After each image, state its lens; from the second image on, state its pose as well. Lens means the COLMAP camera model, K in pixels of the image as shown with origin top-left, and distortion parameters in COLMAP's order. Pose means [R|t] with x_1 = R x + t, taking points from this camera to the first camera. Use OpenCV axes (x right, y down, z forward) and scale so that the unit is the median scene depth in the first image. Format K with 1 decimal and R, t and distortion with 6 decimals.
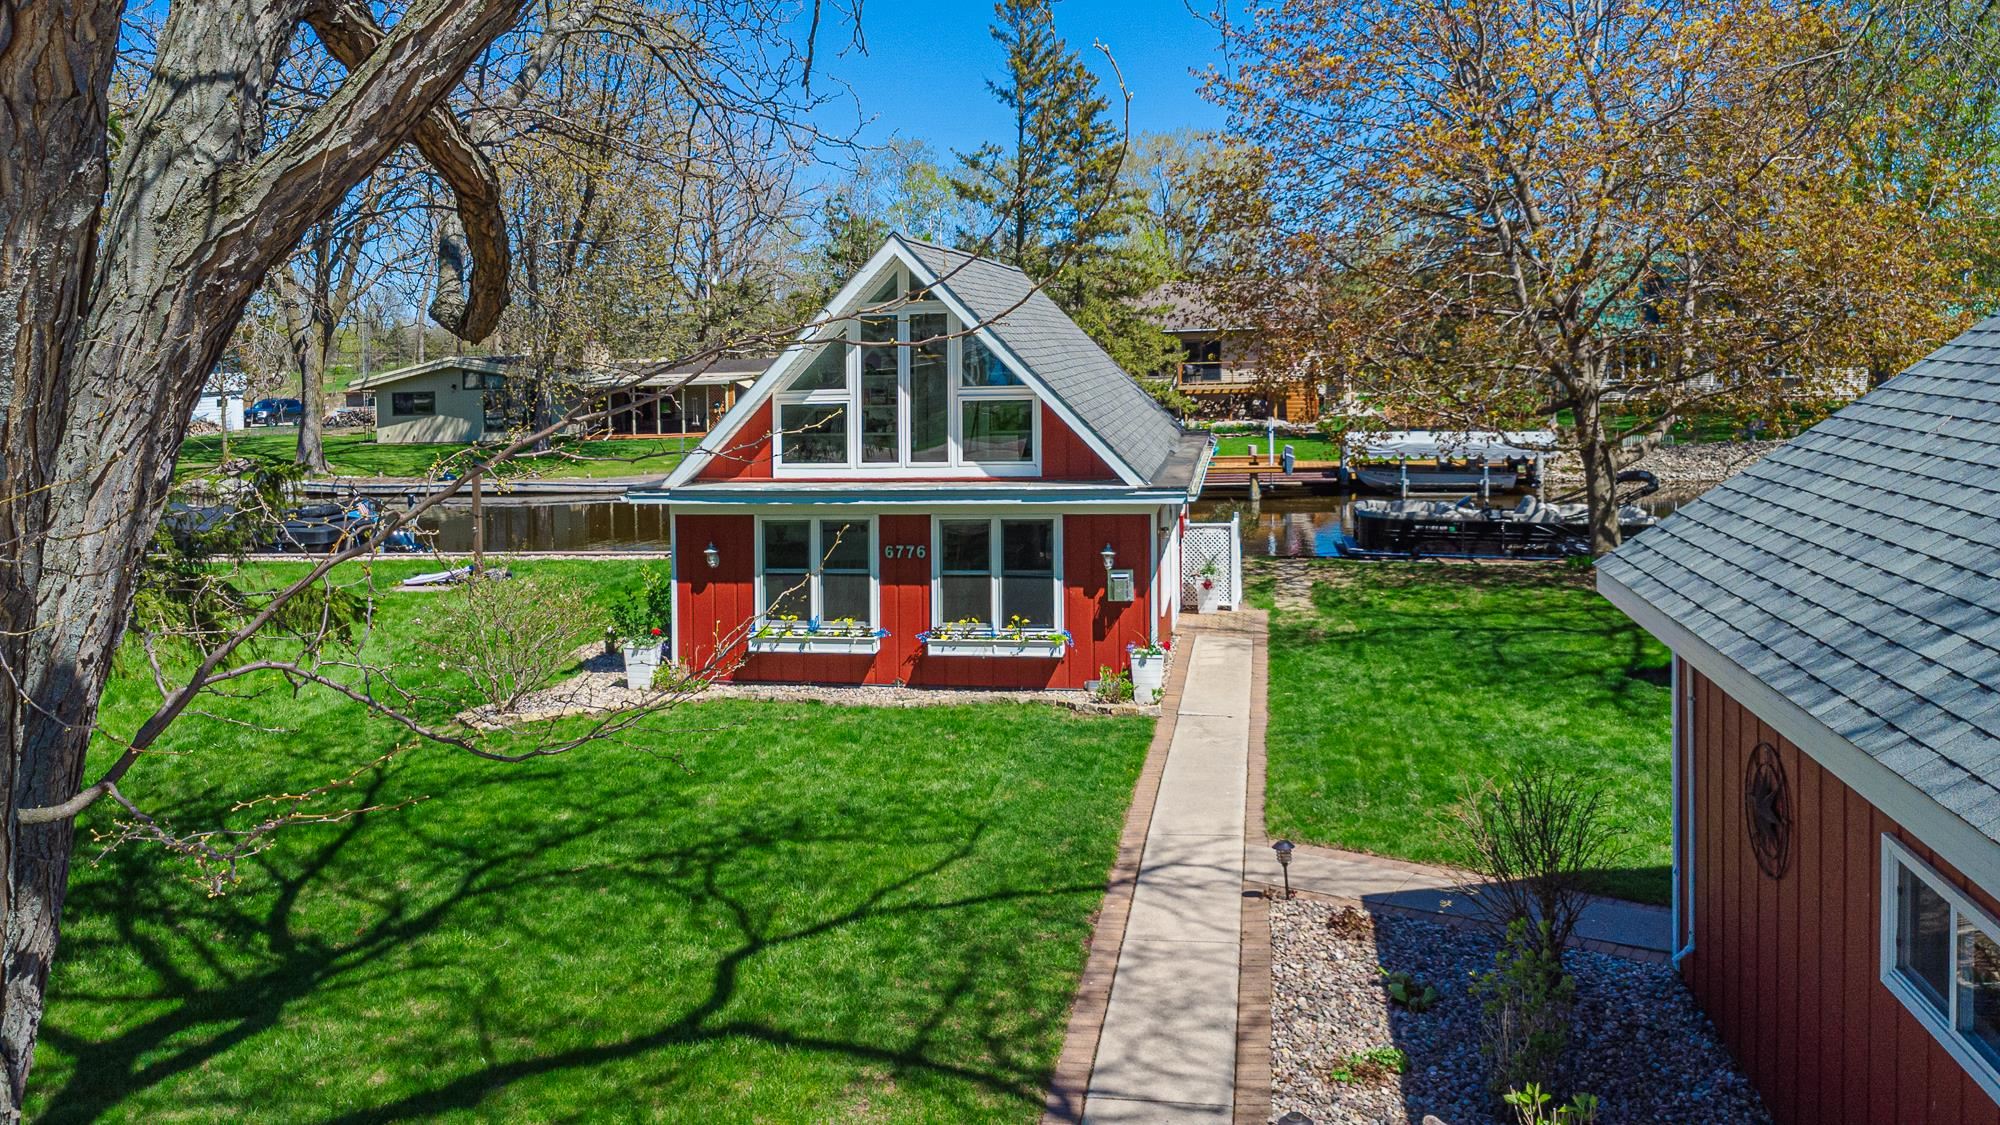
lens RADIAL K [[1537.5, 0, 928.0], [0, 1537.5, 406.8], [0, 0, 1]] dist [0.004141, 0.003411]
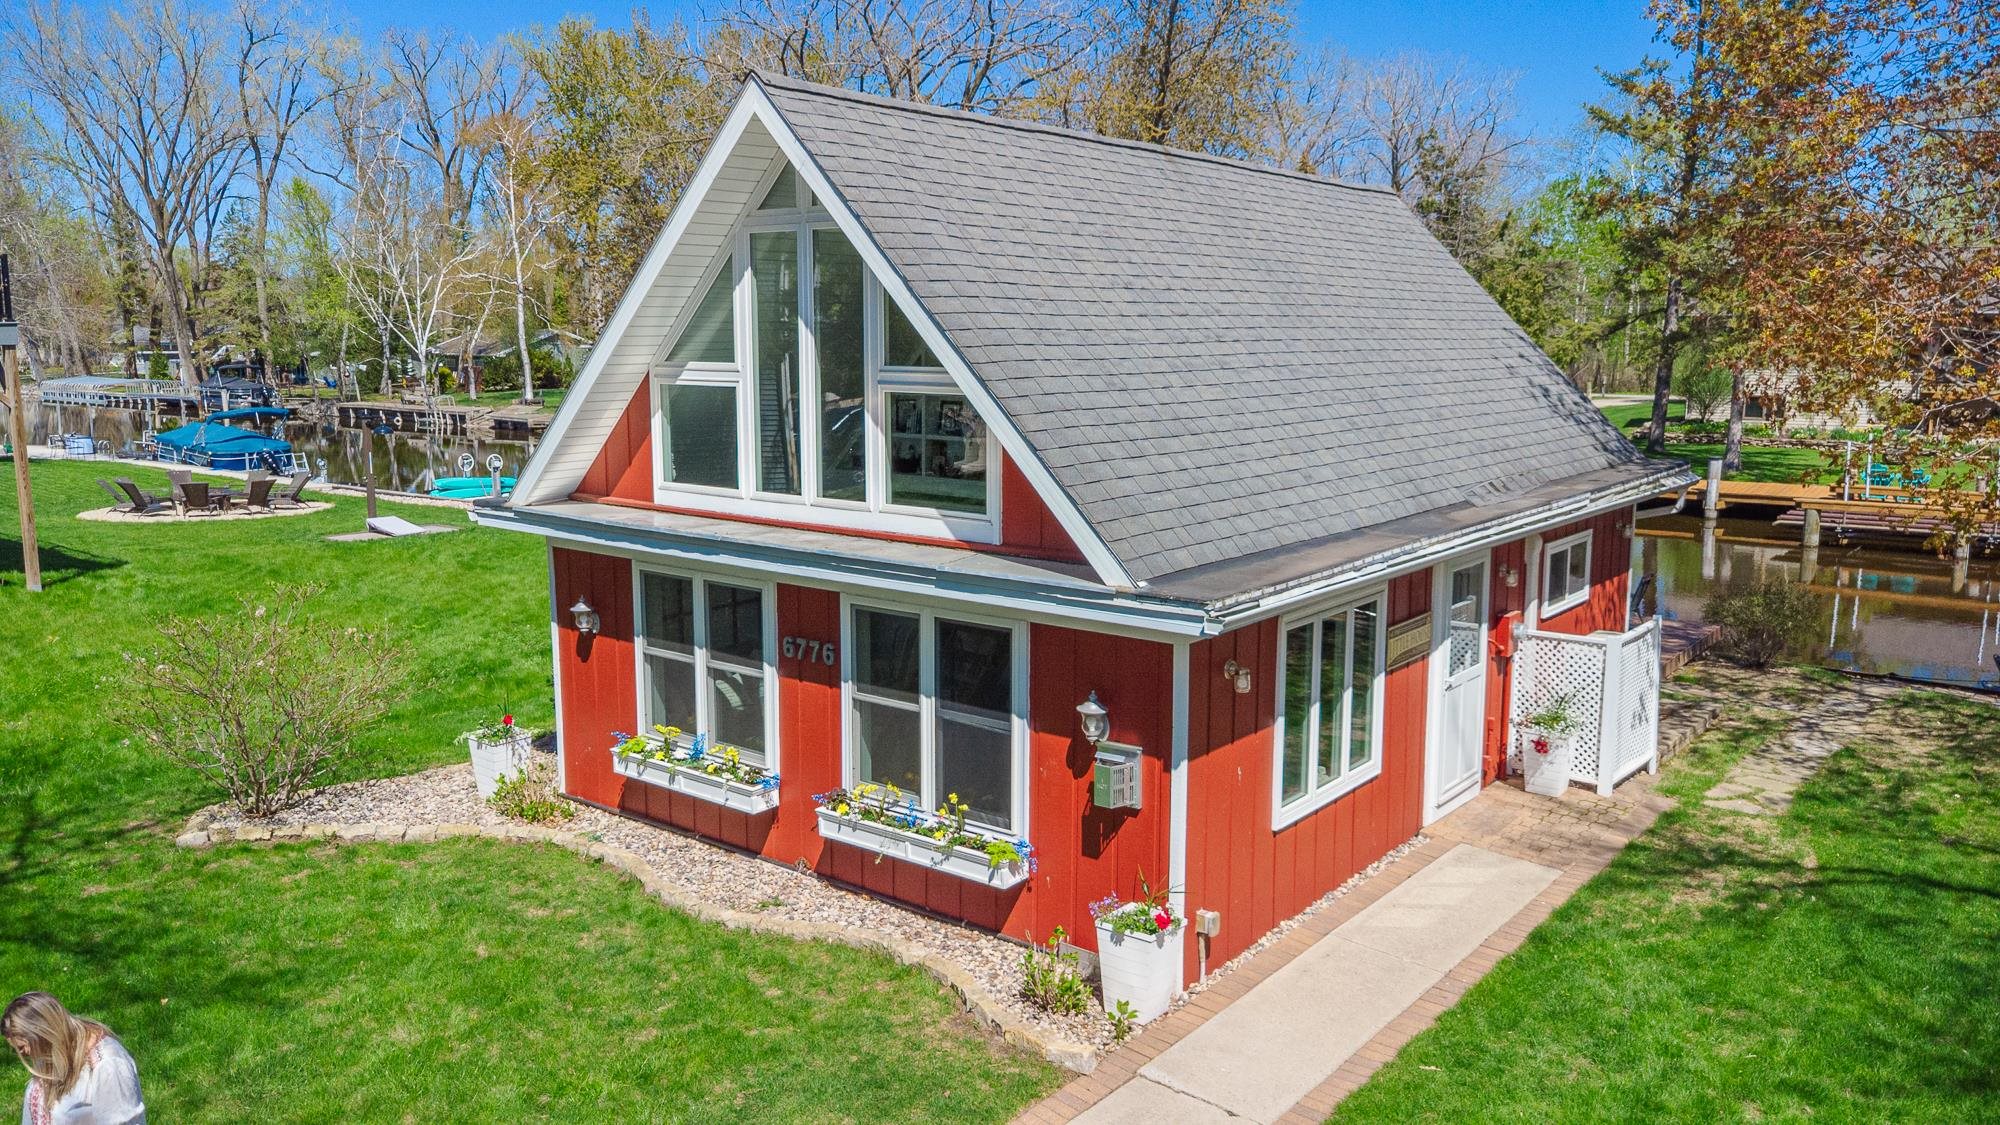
lens RADIAL K [[1449.5, 0, 993.3], [0, 1449.5, 562.9], [0, 0, 1]] dist [0.030913, -0.012986]
pose [[0.894888, 0.094398, -0.436194, 0.277959], [-0.039693, 0.990336, 0.132888, -0.013269], [0.444523, -0.101606, 0.889986, 0.541308]]
